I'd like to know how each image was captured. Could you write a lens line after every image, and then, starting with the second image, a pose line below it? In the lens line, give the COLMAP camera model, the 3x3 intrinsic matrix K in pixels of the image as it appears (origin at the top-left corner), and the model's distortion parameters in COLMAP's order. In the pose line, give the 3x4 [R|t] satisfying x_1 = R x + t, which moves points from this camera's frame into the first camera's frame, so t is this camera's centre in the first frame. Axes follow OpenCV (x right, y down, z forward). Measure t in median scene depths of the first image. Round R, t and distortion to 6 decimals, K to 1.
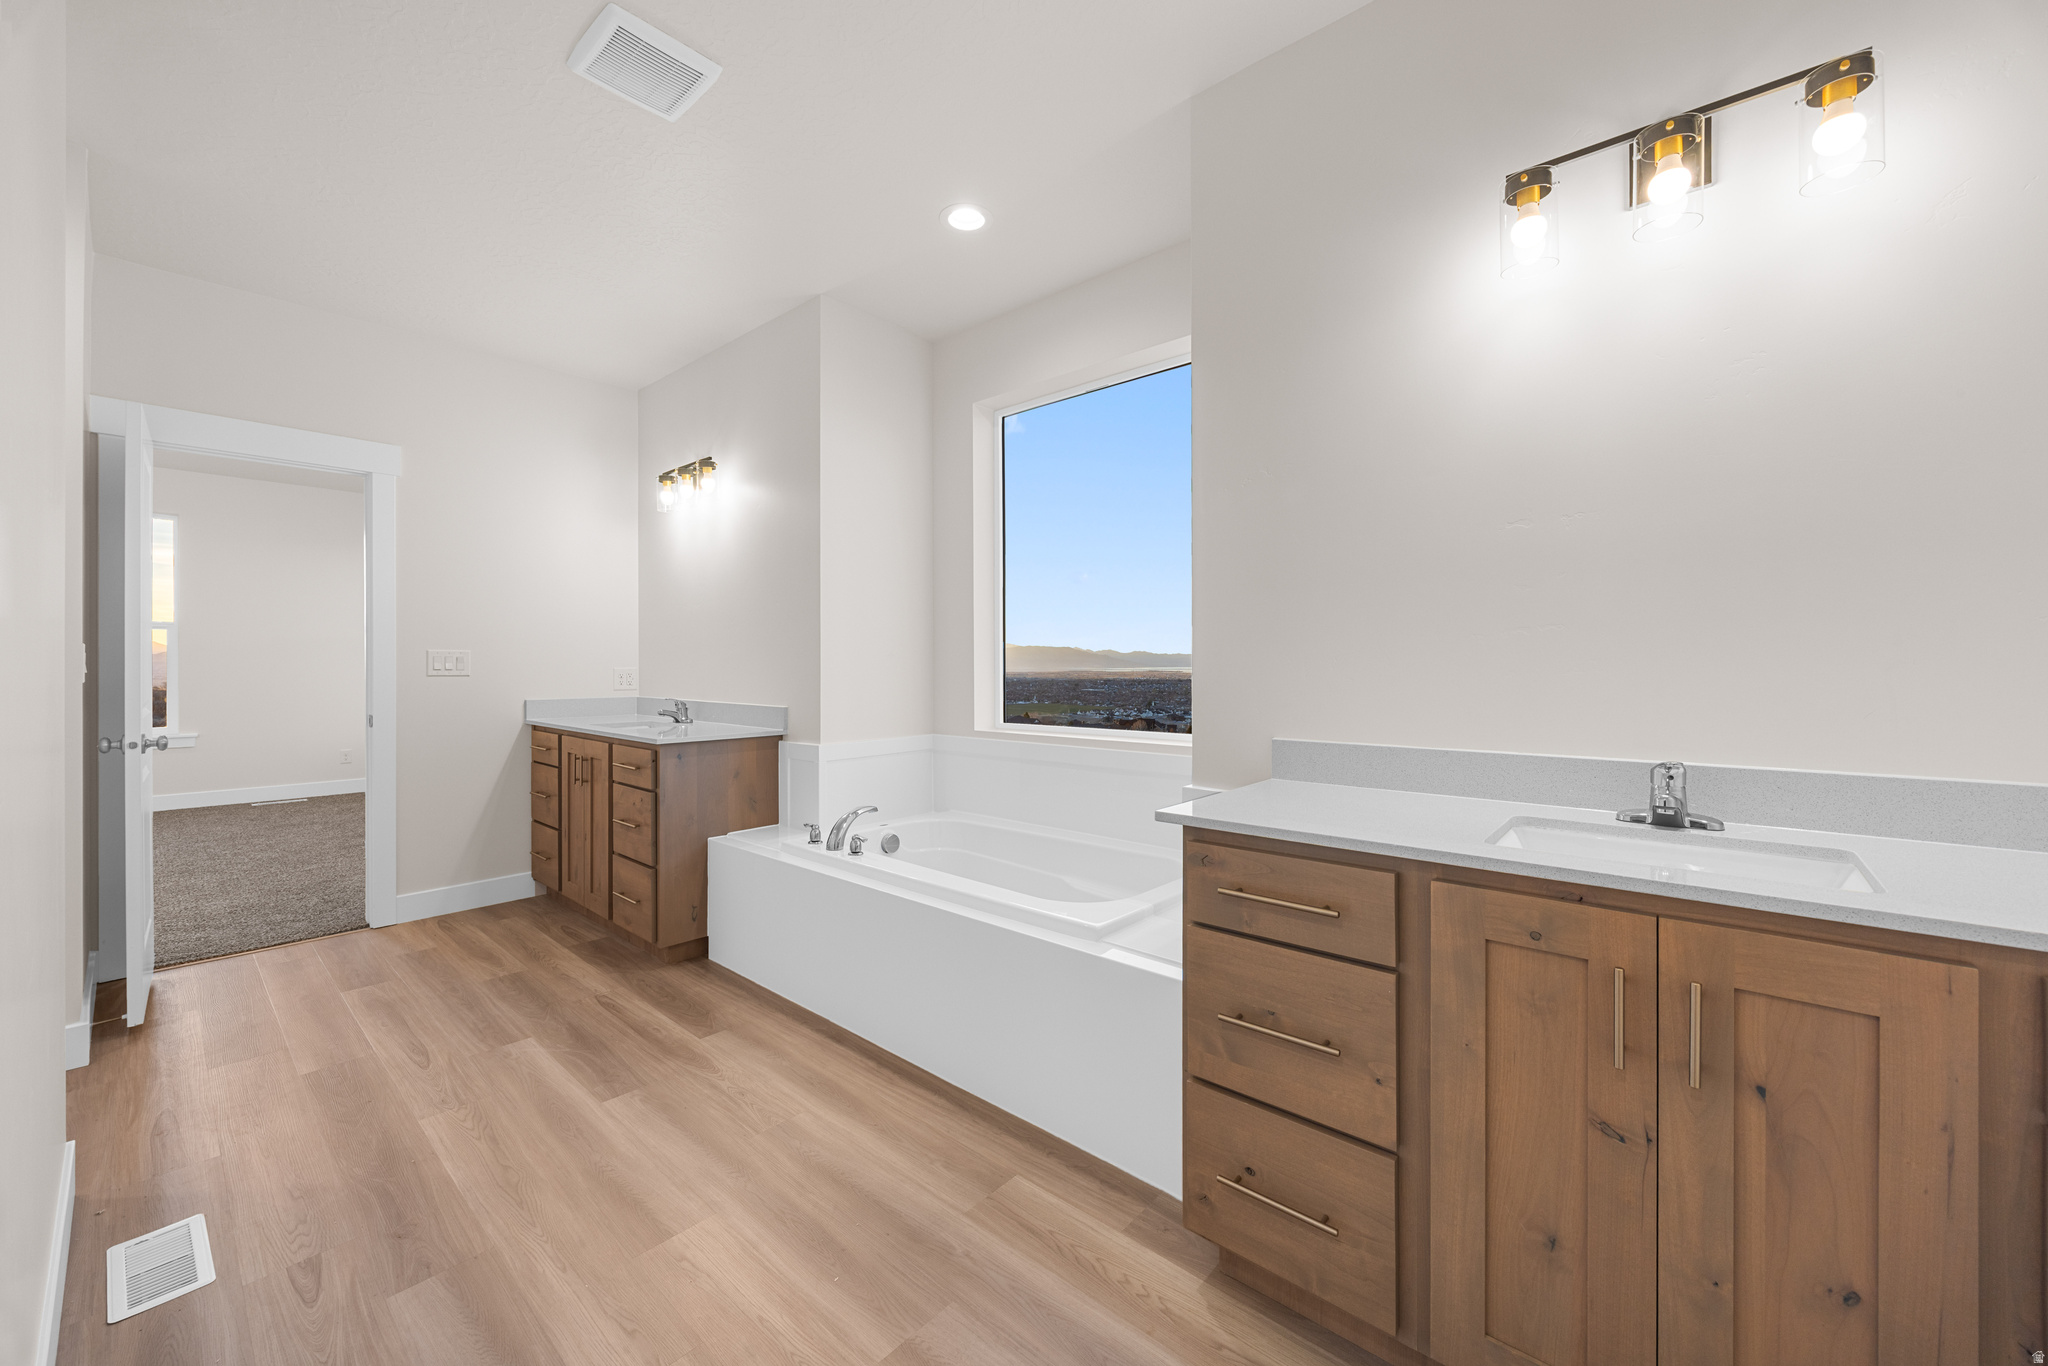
lens RADIAL K [[781.1, 0, 1026.5], [0, 781.1, 668.9], [0, 0, 1]] dist [0.002014, -0.000005]
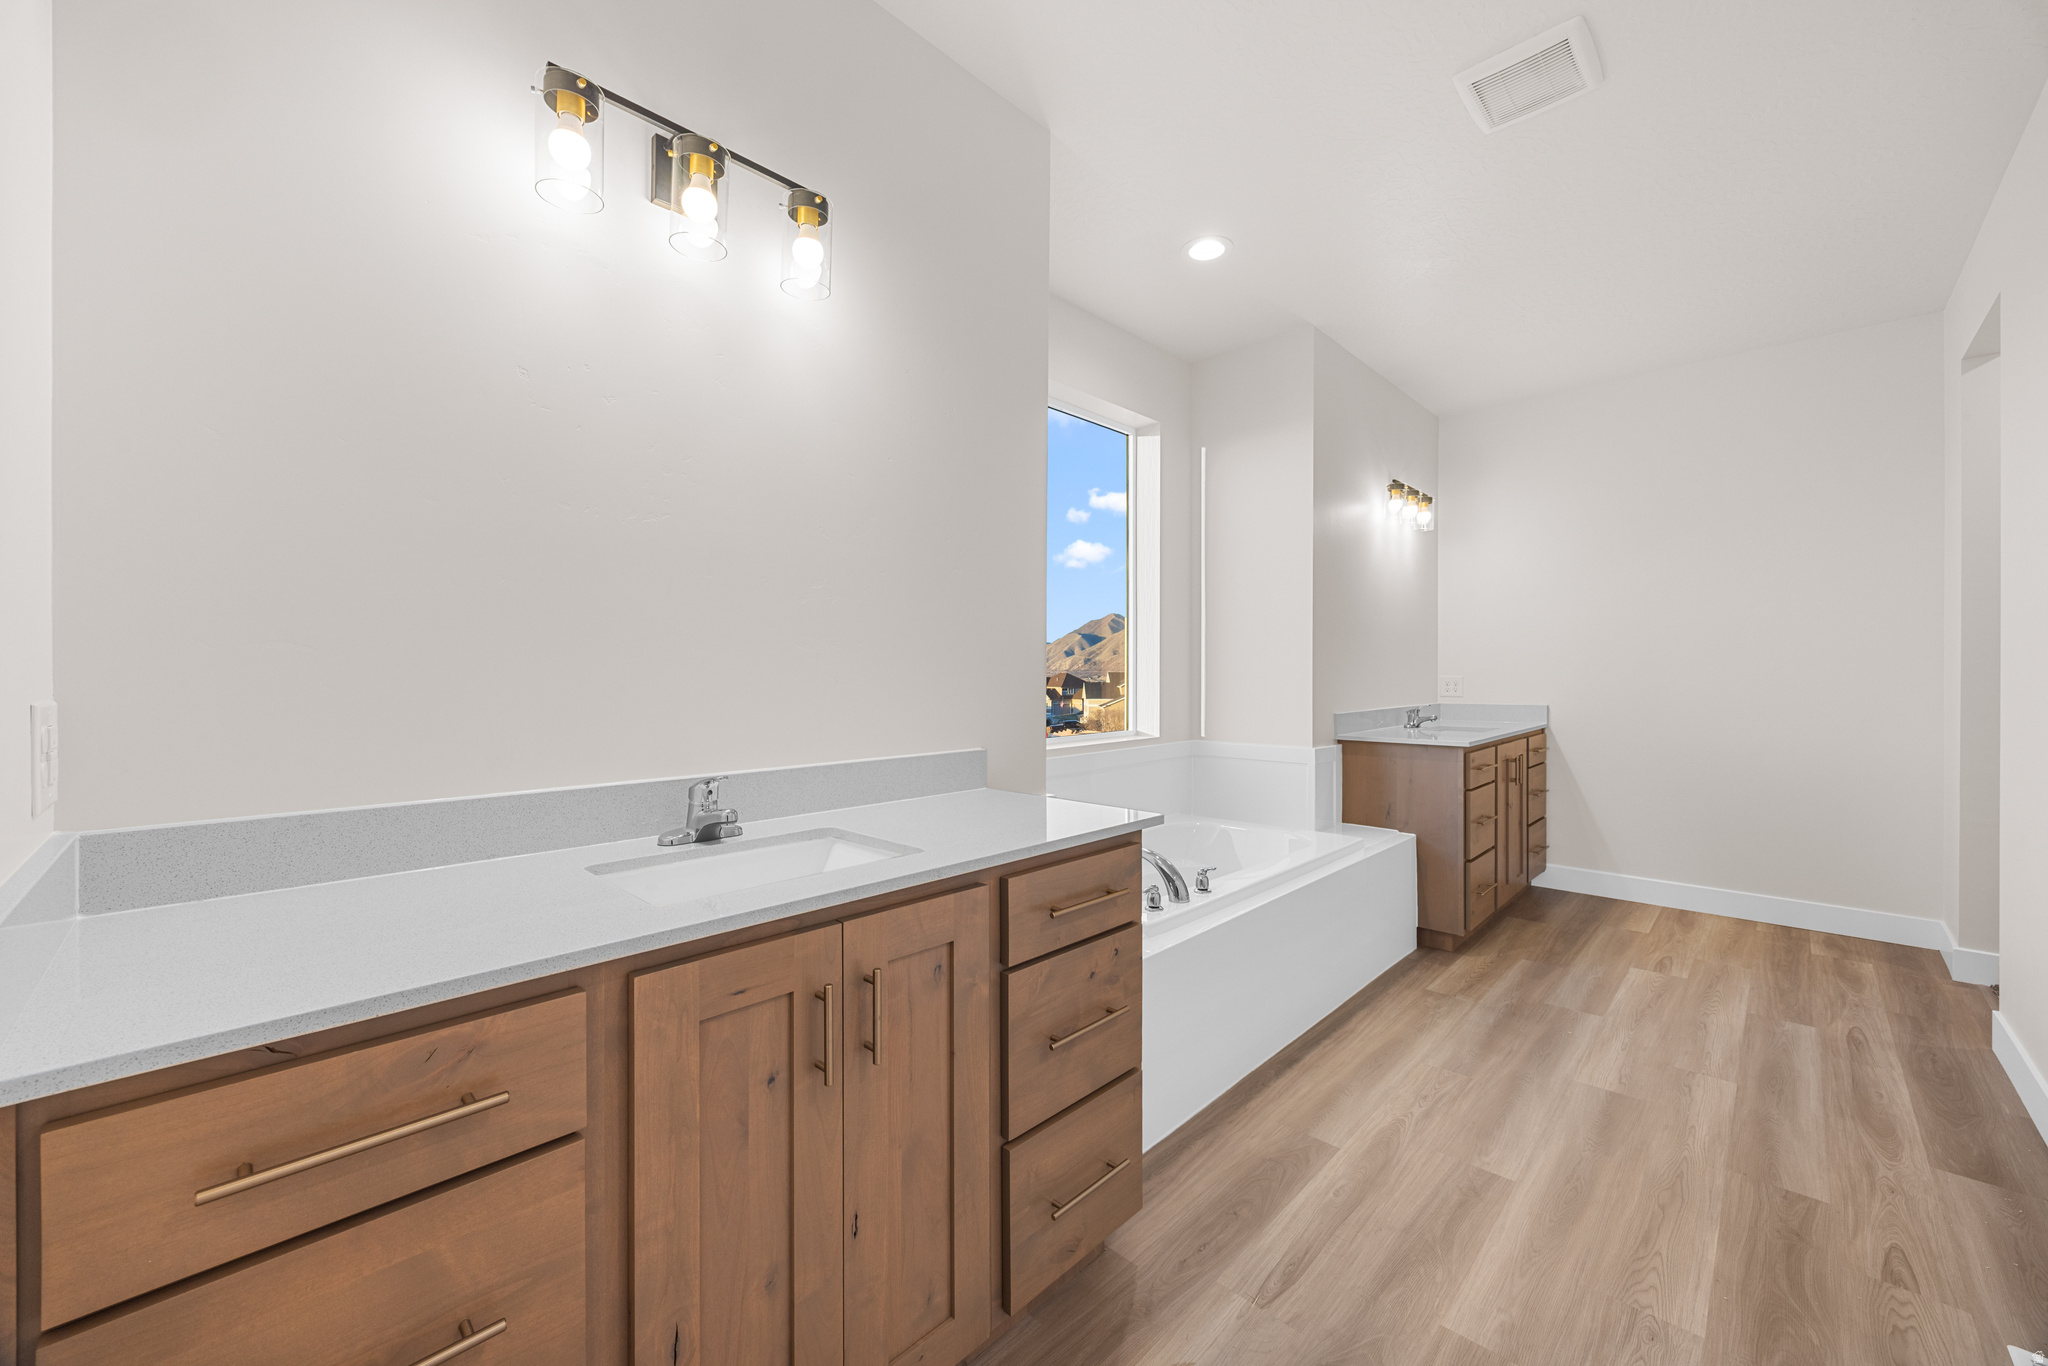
lens RADIAL K [[781.1, 0, 1026.1], [0, 781.1, 677.8], [0, 0, 1]] dist [0.002014, -0.000005]
pose [[0.050462, -0.002629, 0.998723, -1.639728], [0.011954, 0.999926, 0.002028, -0.010630], [-0.998654, 0.011836, 0.050489, 1.706082]]
